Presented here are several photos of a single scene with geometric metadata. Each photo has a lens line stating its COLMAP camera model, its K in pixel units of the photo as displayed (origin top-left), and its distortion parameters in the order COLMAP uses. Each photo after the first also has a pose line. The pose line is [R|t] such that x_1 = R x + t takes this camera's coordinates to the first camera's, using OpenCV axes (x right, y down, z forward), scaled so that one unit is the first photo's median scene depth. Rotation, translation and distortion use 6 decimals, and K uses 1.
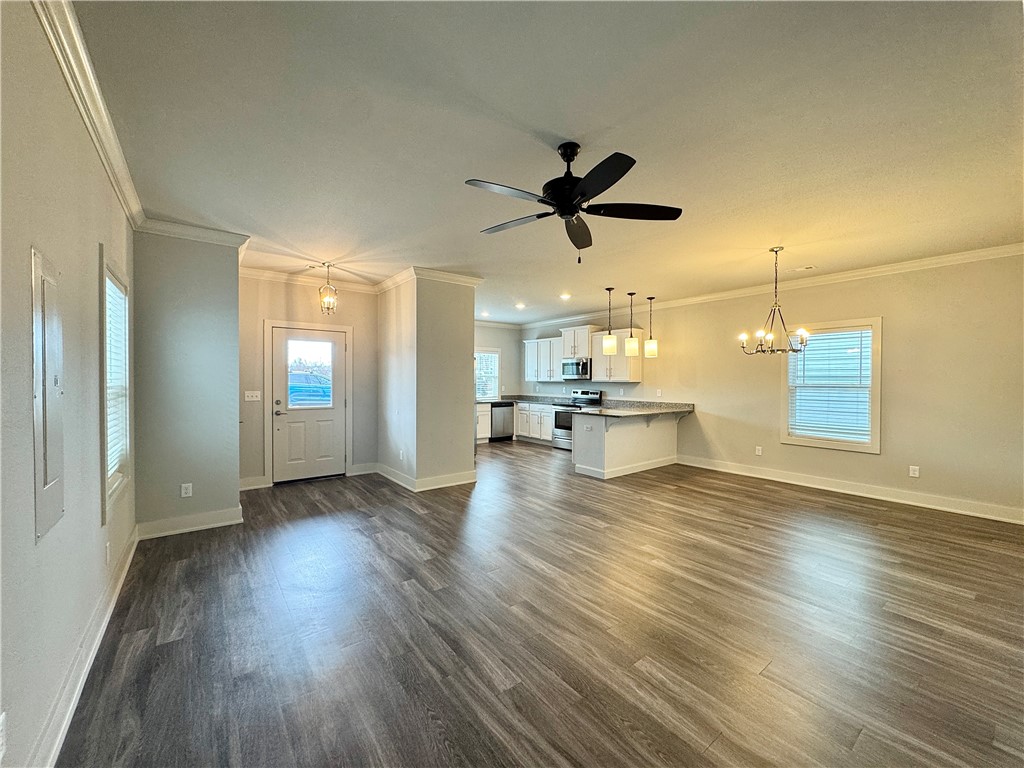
lens RADIAL K [[408.6, 0, 512.0], [0, 408.6, 384.0], [0, 0, 1]] dist [-0.004339, -0.000351]
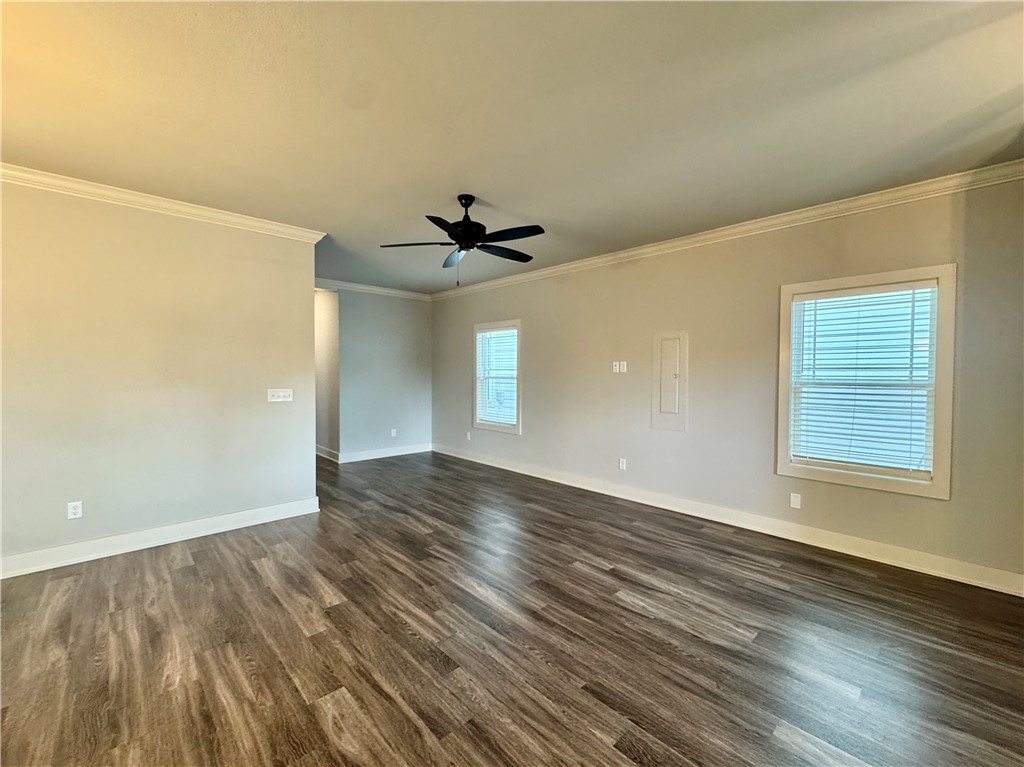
lens RADIAL K [[424.5, 0, 512.0], [0, 424.5, 383.5], [0, 0, 1]] dist [-0.007928, -0.000251]
pose [[-0.994224, -0.007177, -0.107088, 0.091773], [-0.010993, 0.999324, 0.035084, -0.019115], [0.106764, 0.036059, -0.993630, 1.649392]]
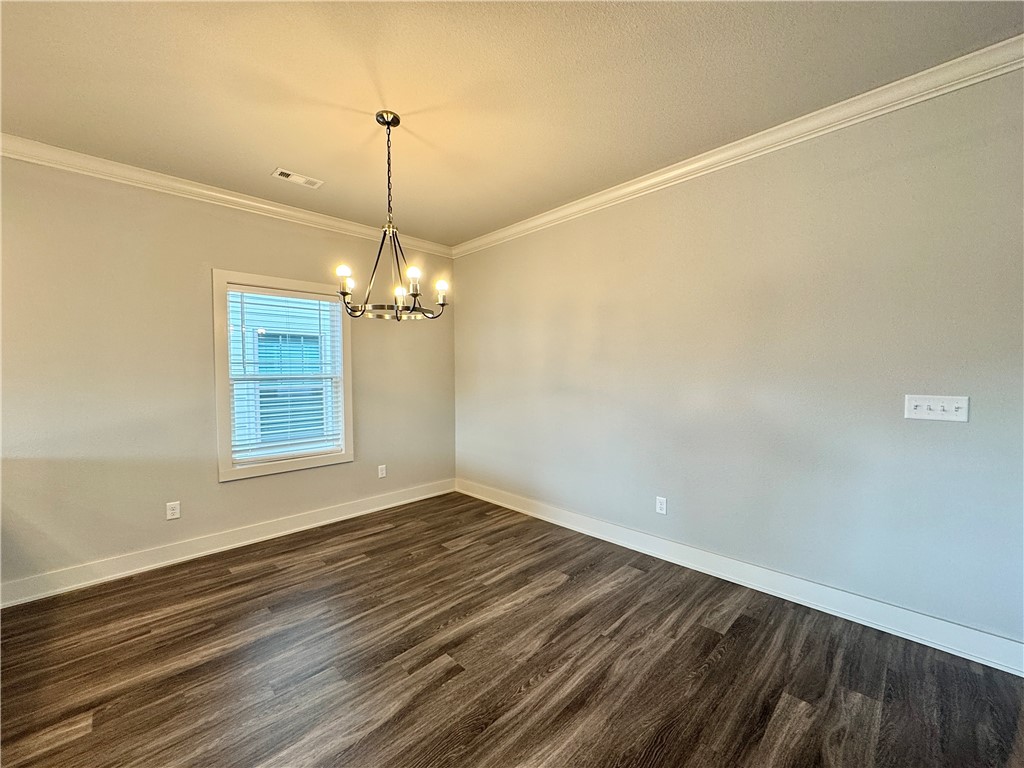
lens RADIAL K [[408.6, 0, 512.0], [0, 408.6, 384.0], [0, 0, 1]] dist [-0.004339, -0.000351]
pose [[-0.126600, -0.035603, 0.991315, 0.106381], [0.017783, 0.999114, 0.038154, -0.004643], [-0.991794, 0.022459, -0.125855, 1.097388]]
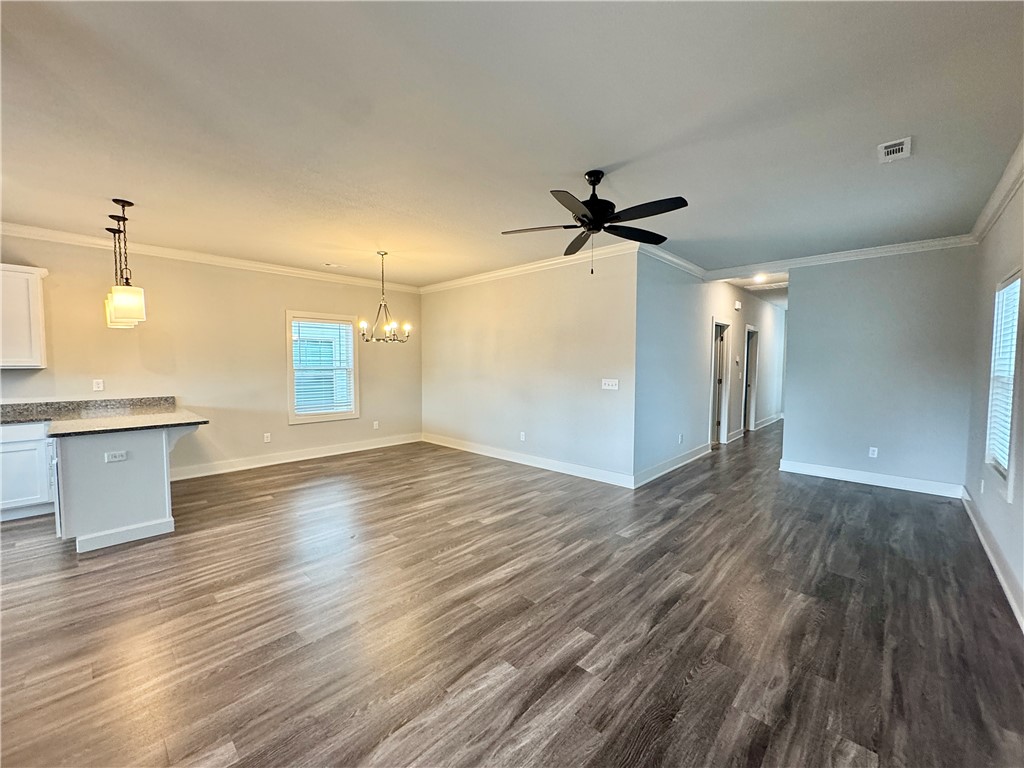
lens RADIAL K [[408.6, 0, 512.0], [0, 408.6, 384.0], [0, 0, 1]] dist [-0.004339, -0.000351]
pose [[-0.159671, -0.058744, 0.985421, -0.713033], [0.007333, 0.998130, 0.060690, -0.026544], [-0.987143, 0.016917, -0.158942, 0.989696]]
